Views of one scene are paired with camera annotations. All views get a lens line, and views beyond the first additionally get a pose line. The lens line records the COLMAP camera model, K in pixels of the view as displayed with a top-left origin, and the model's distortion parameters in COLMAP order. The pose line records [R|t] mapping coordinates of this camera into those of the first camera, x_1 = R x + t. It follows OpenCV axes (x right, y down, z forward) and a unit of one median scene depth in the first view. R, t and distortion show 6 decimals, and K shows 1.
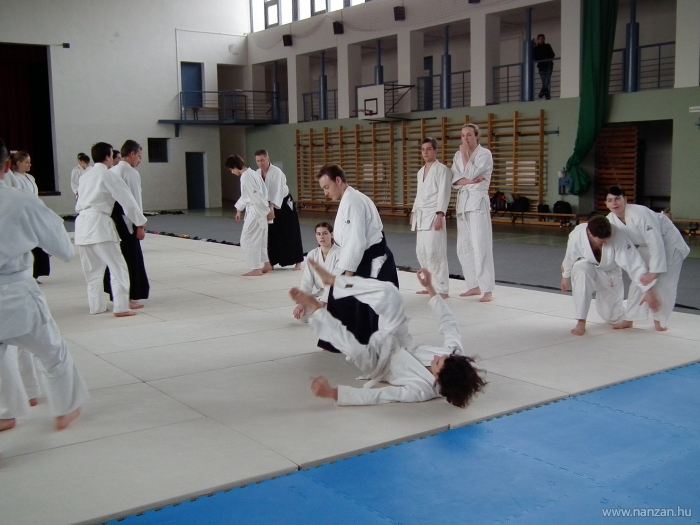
lens RADIAL K [[834.4, 0, 354.5], [0, 834.4, 262.9], [0, 0, 1]] dist [0.010177, 0.000717]
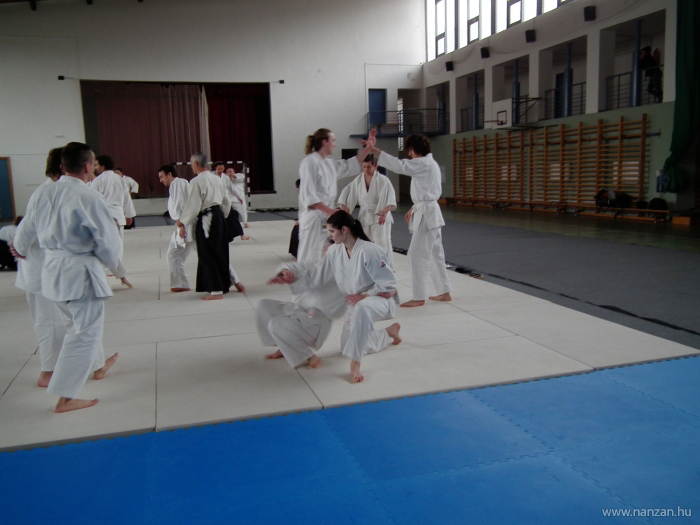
lens RADIAL K [[633.4, 0, 348.0], [0, 633.4, 263.3], [0, 0, 1]] dist [0.010349, 0.002695]
pose [[0.942824, 0.033686, -0.331585, 0.115172], [-0.022327, 0.999028, 0.038010, -0.009580], [0.332543, -0.028433, 0.942659, 0.069747]]
